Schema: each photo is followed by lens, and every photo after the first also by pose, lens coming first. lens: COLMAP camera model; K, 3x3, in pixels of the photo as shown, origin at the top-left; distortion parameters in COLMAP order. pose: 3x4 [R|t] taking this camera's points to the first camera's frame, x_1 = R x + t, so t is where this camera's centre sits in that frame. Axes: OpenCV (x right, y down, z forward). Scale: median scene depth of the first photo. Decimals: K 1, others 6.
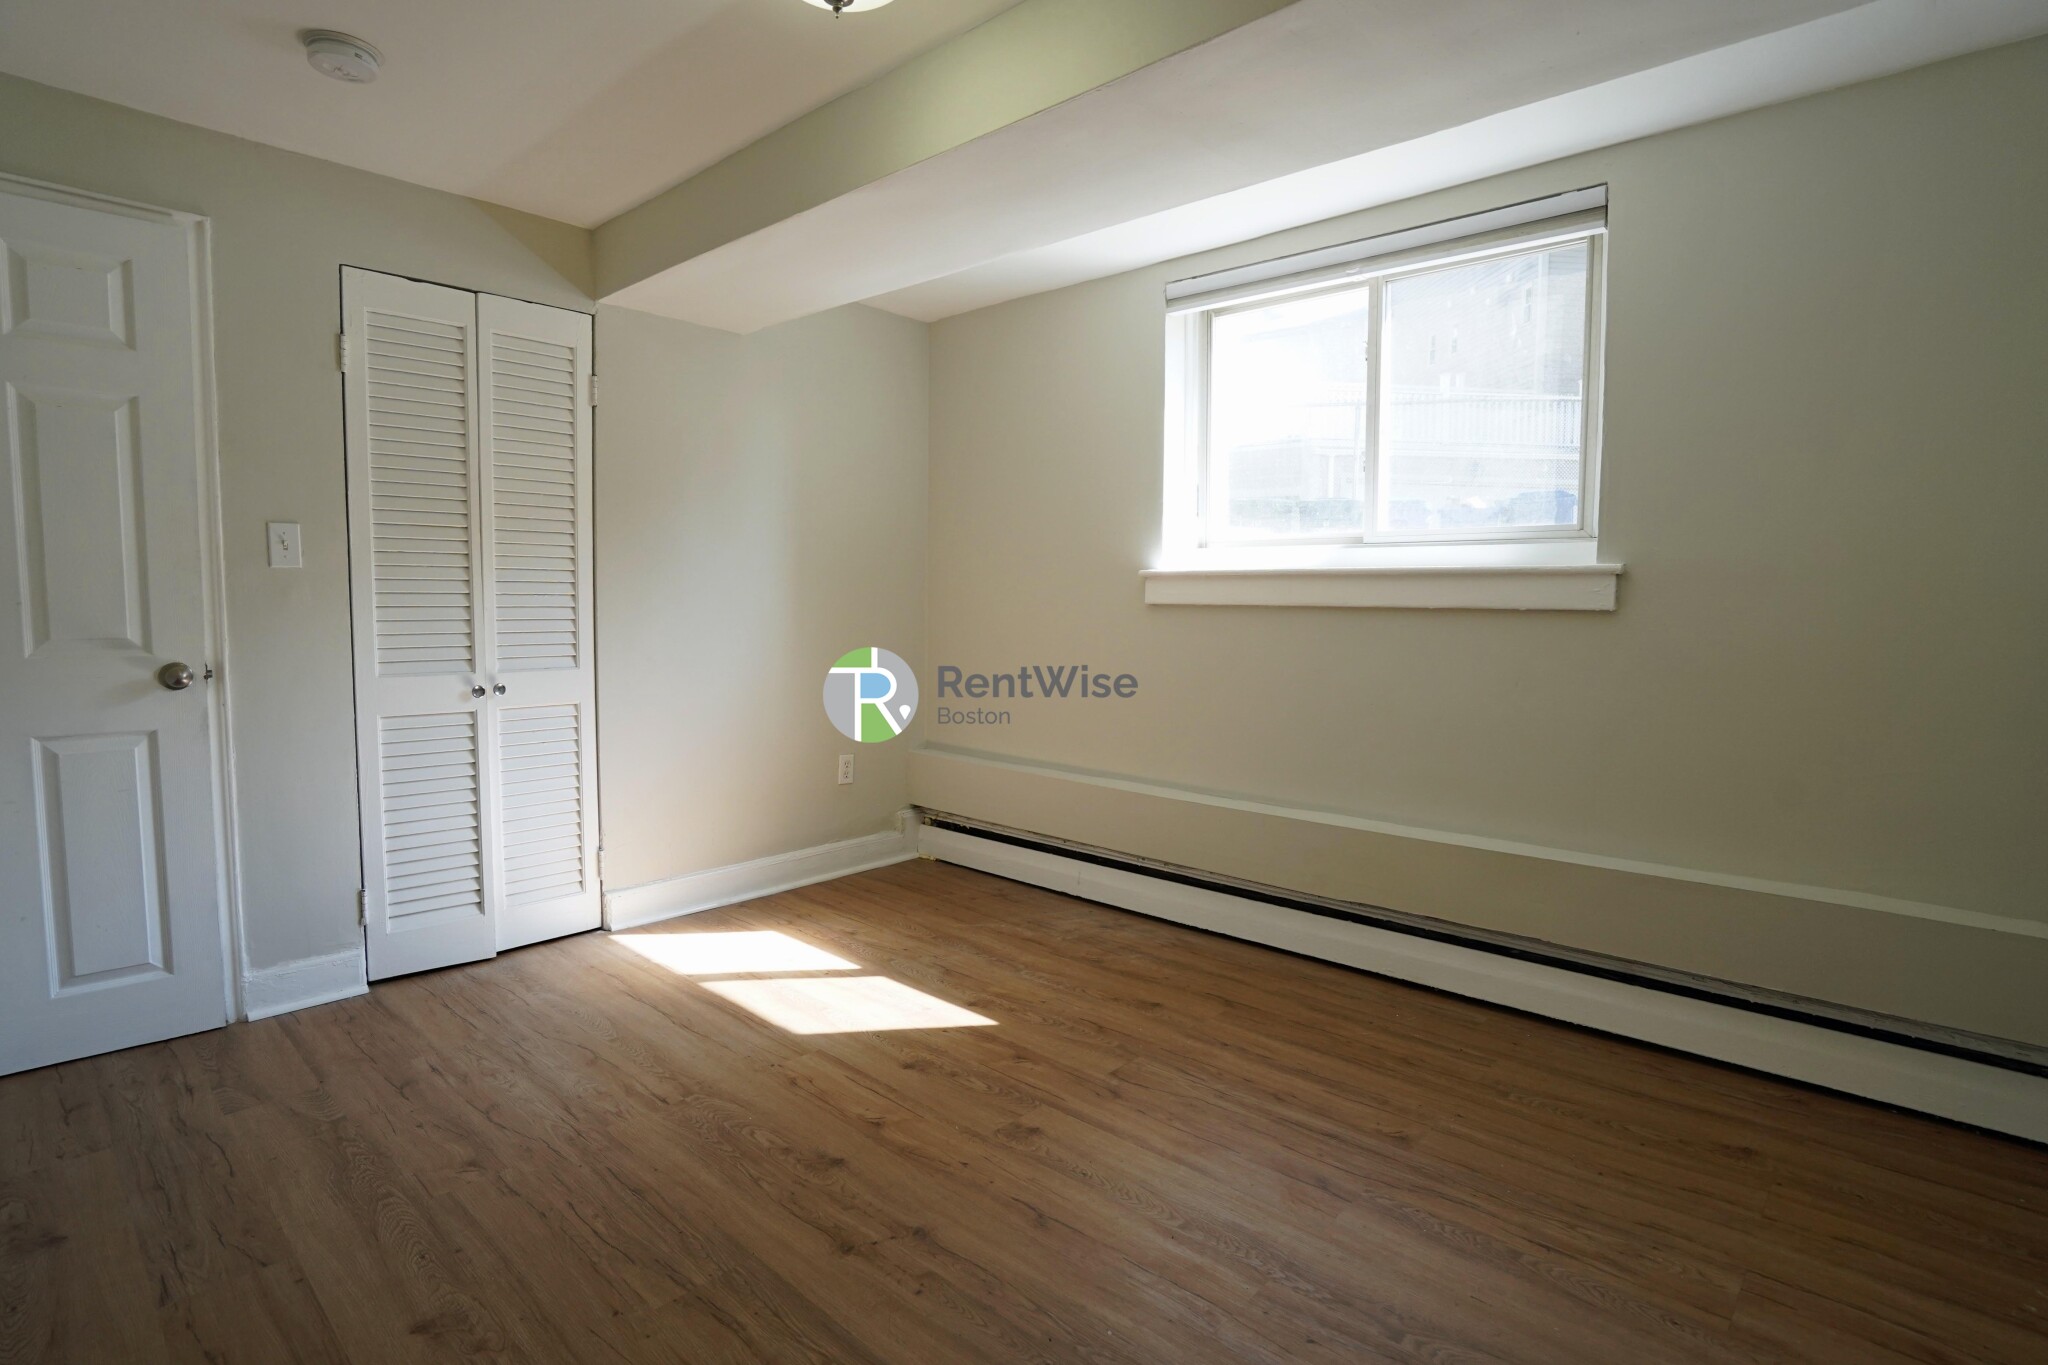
lens RADIAL K [[1026.1, 0, 1024.2], [0, 1026.1, 665.0], [0, 0, 1]] dist [-0.038636, 0.013029]
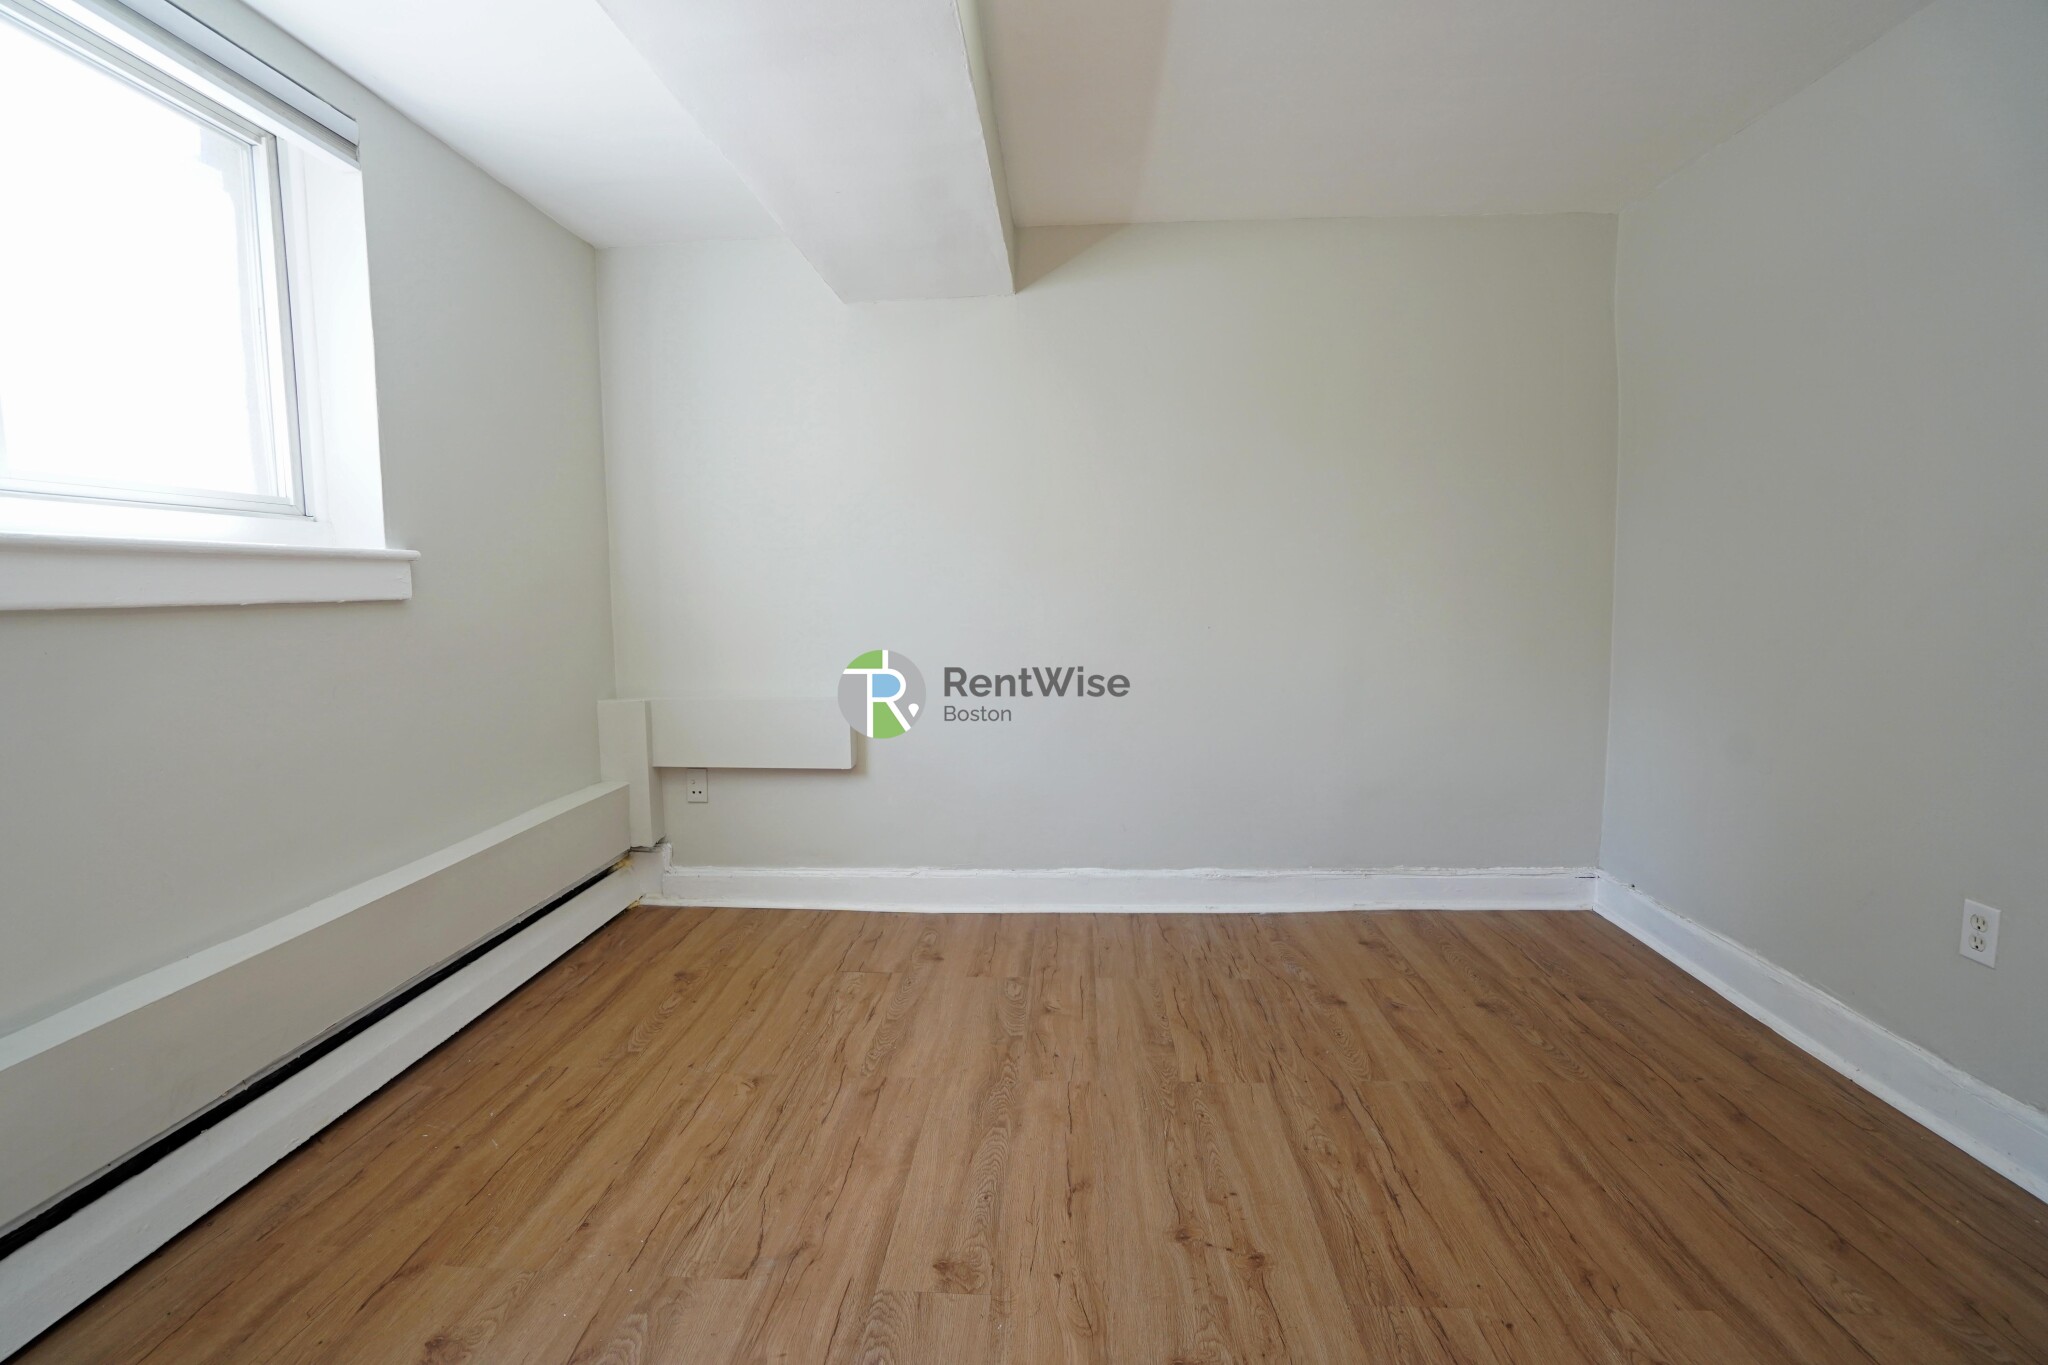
lens RADIAL K [[961.9, 0, 1004.6], [0, 961.9, 672.6], [0, 0, 1]] dist [-0.039948, 0.013197]
pose [[-0.627485, -0.070828, 0.775400, -0.458291], [0.058890, 0.988685, 0.137966, -0.075604], [-0.776398, 0.132235, -0.616214, 1.120573]]
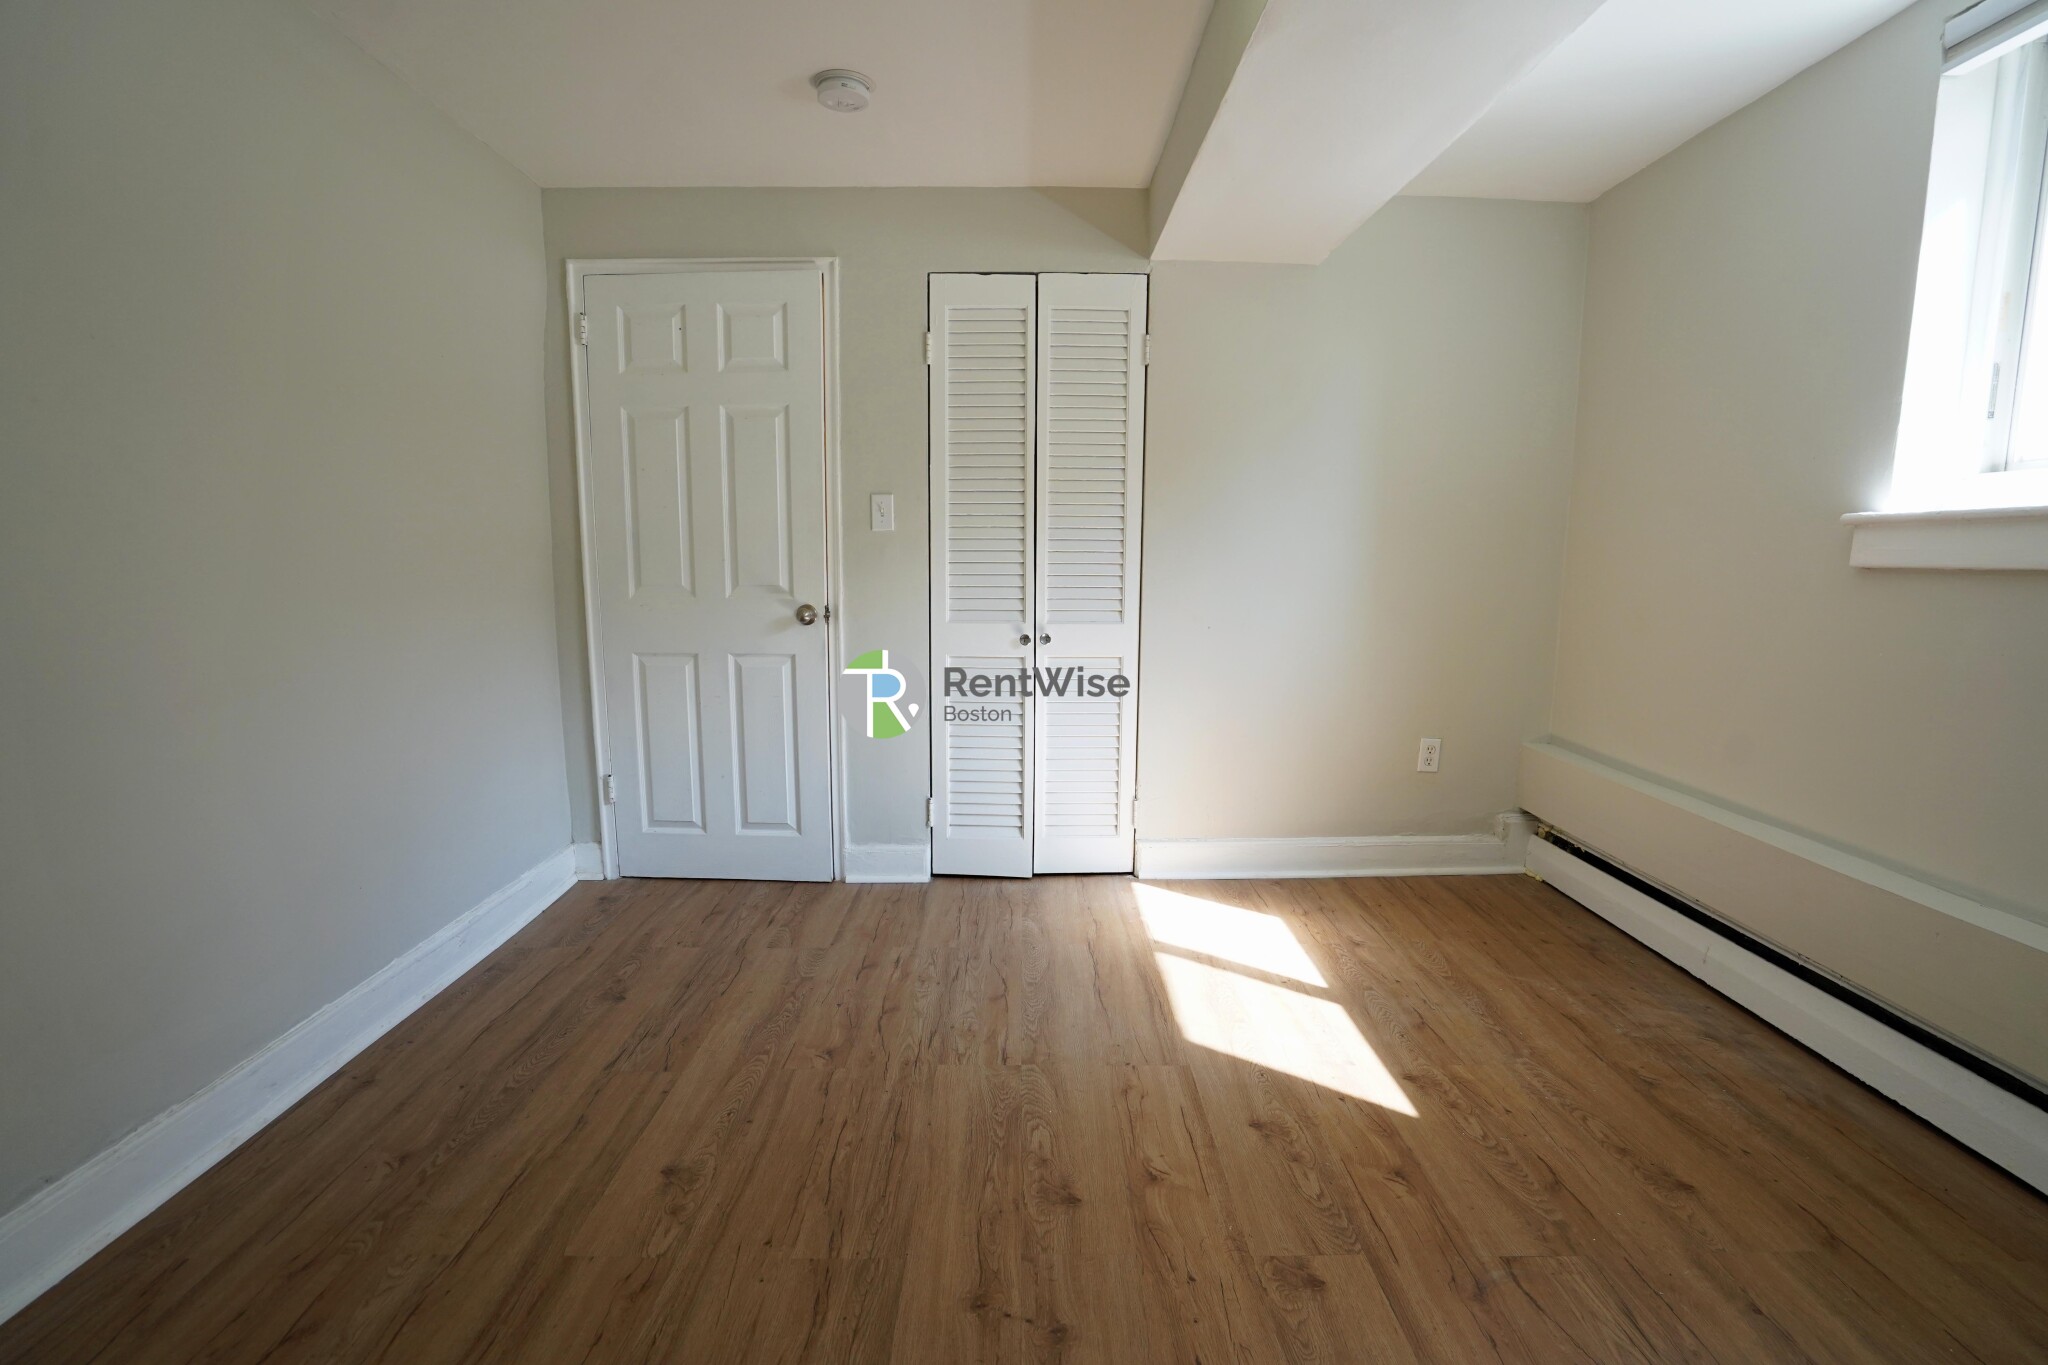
lens RADIAL K [[961.9, 0, 1029.7], [0, 961.9, 670.0], [0, 0, 1]] dist [-0.039948, 0.013197]
pose [[0.689225, 0.082522, -0.719832, 0.267089], [-0.044970, 0.996450, 0.071175, -0.018727], [0.723150, -0.016684, 0.690489, 0.321383]]
